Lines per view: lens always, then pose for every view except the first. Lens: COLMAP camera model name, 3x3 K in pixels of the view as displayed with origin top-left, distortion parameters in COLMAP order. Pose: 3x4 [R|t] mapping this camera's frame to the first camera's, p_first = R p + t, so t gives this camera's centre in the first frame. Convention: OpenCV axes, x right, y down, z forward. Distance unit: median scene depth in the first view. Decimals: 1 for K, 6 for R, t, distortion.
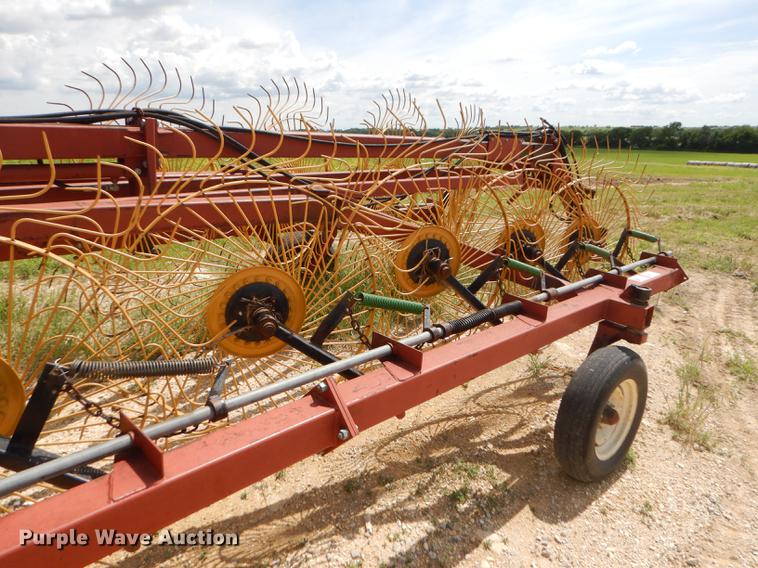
lens RADIAL K [[540.8, 0, 379.0], [0, 540.8, 284.0], [0, 0, 1]] dist [0.004061, -0.002934]
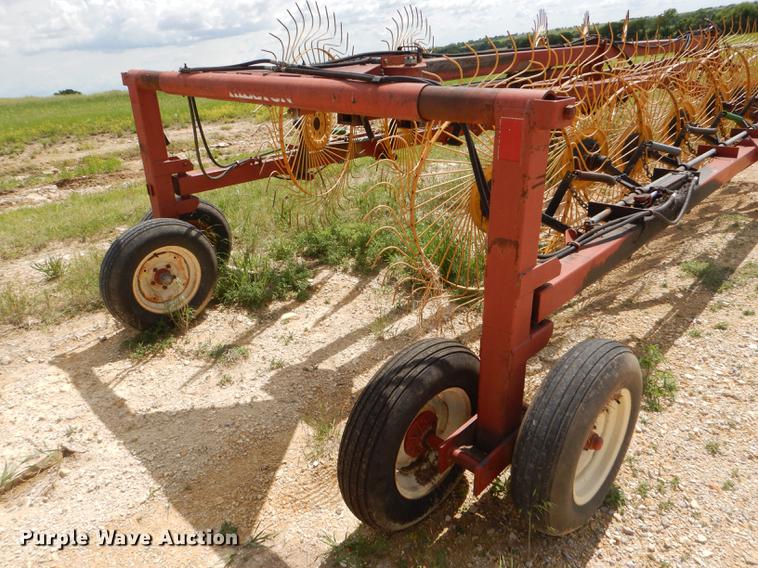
lens RADIAL K [[540.8, 0, 379.0], [0, 540.8, 284.0], [0, 0, 1]] dist [0.004061, -0.002934]
pose [[0.993113, -0.117075, -0.004499, -0.984463], [0.116719, 0.985289, 0.124830, 0.178099], [-0.010181, -0.124495, 0.992168, -0.810692]]
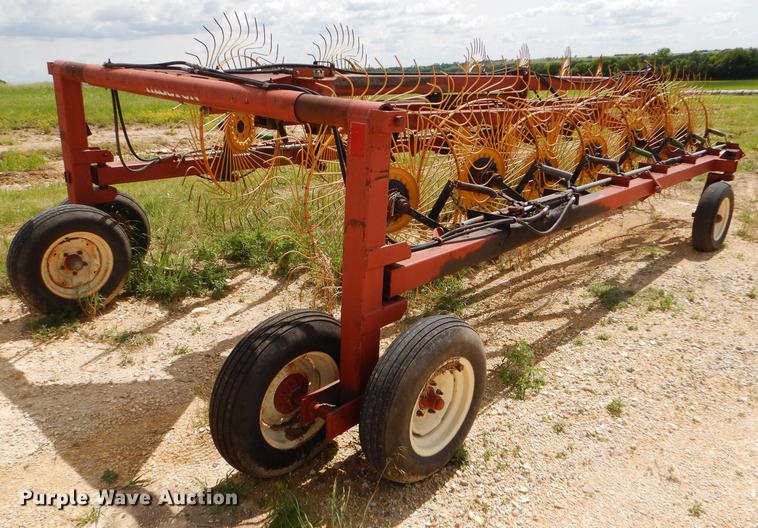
lens RADIAL K [[612.9, 0, 397.7], [0, 612.9, 289.7], [0, 0, 1]] dist [0.001306, 0.002473]
pose [[0.994174, -0.062456, 0.087843, -0.871285], [0.055890, 0.995592, 0.075314, 0.250567], [-0.092160, -0.069966, 0.993283, -1.039411]]
